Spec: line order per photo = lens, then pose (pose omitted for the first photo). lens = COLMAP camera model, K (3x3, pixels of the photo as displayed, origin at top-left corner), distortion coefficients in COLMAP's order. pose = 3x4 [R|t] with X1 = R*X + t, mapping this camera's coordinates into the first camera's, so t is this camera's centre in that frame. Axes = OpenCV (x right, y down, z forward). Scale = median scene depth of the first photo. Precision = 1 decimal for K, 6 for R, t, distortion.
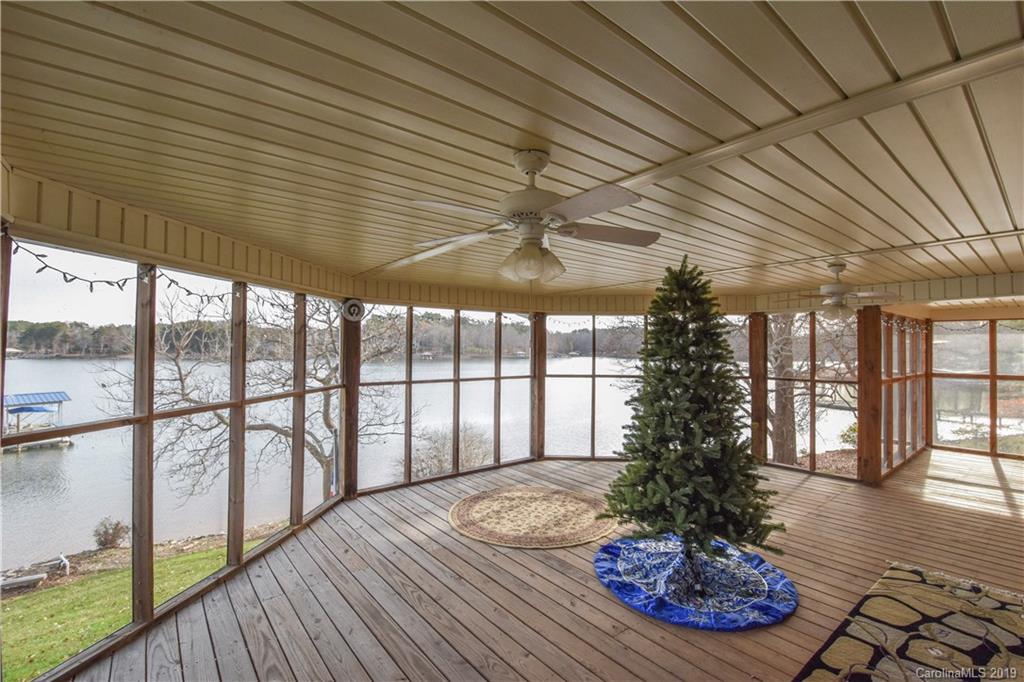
lens RADIAL K [[451.9, 0, 511.3], [0, 451.9, 339.9], [0, 0, 1]] dist [-0.013357, -0.003034]
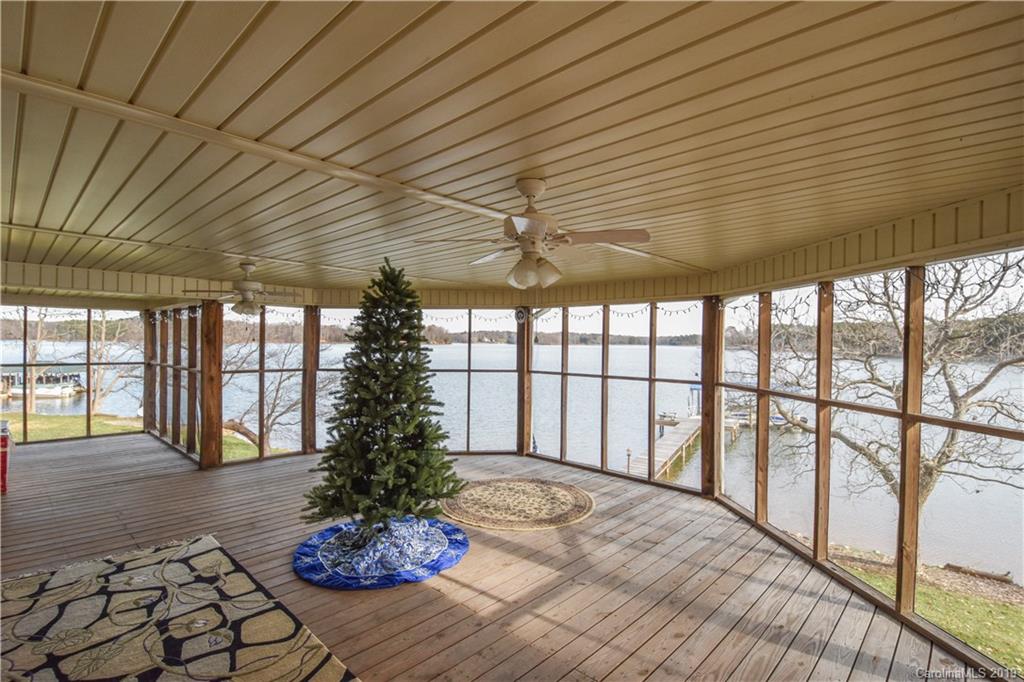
lens RADIAL K [[495.7, 0, 513.5], [0, 495.7, 344.1], [0, 0, 1]] dist [-0.005476, -0.003081]
pose [[0.127744, 0.001990, -0.991805, 1.101135], [0.009544, 0.999949, 0.003236, 0.015132], [0.991761, -0.009879, 0.127719, 0.787601]]
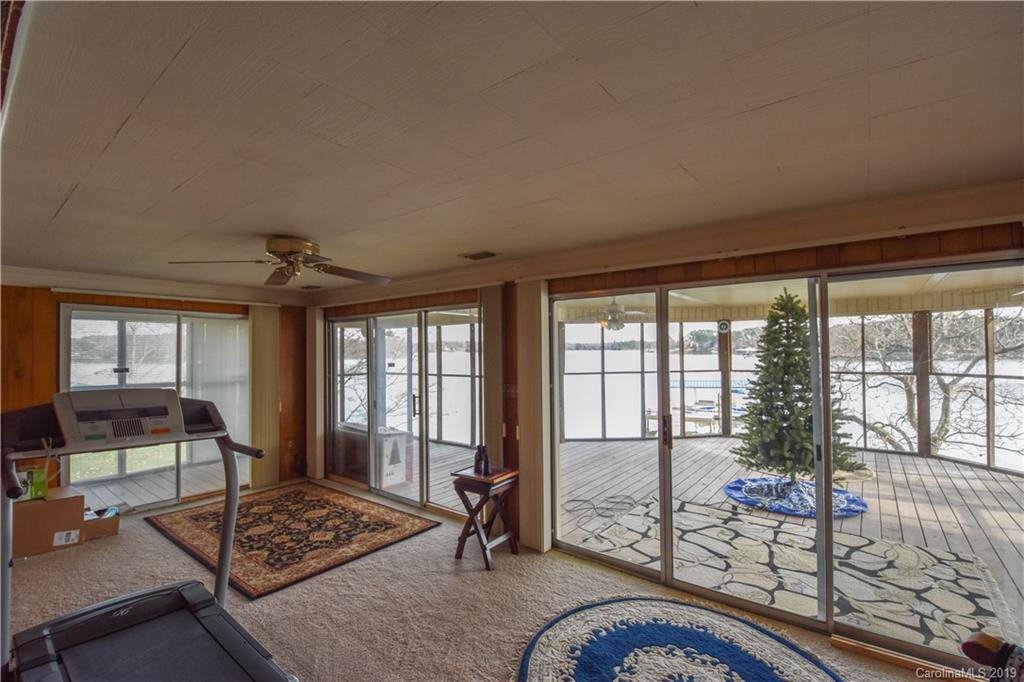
lens RADIAL K [[451.9, 0, 509.0], [0, 451.9, 344.6], [0, 0, 1]] dist [-0.013357, -0.003034]
pose [[0.219471, -0.017495, -0.975462, 1.129819], [0.030856, 0.999464, -0.010984, -0.003253], [0.975131, -0.027688, 0.219893, -0.169584]]
